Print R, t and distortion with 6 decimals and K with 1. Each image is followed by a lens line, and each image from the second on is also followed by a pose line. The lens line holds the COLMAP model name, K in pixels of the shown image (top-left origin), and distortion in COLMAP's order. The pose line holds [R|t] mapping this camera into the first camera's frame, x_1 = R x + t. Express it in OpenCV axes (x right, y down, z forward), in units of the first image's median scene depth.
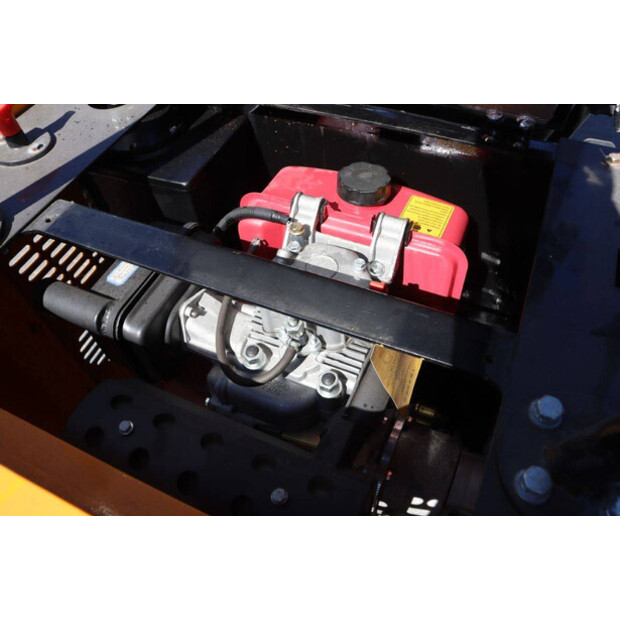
lens RADIAL K [[521.3, 0, 310.0], [0, 521.3, 310.0], [0, 0, 1]] dist [-0.013319, -0.005268]
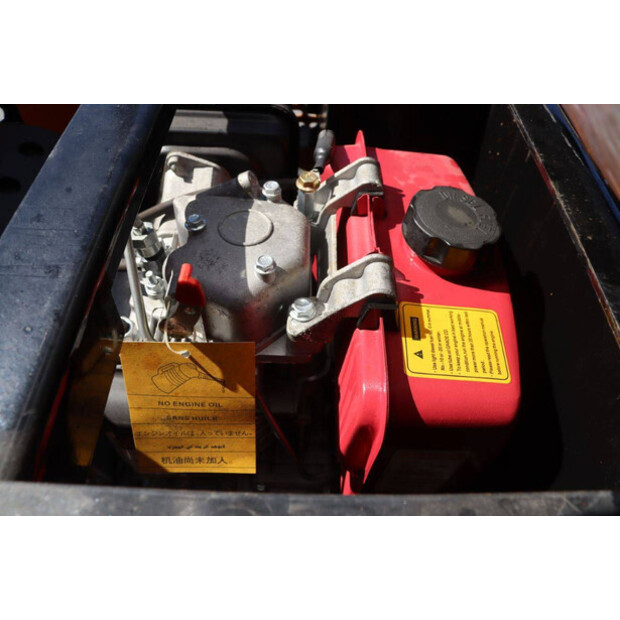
lens RADIAL K [[521.3, 0, 310.0], [0, 521.3, 310.0], [0, 0, 1]] dist [-0.013319, -0.005268]
pose [[0.384946, 0.757004, -0.527979, 0.426456], [-0.768379, 0.579768, 0.271038, -0.233737], [0.511282, 0.301353, 0.804846, 0.510575]]
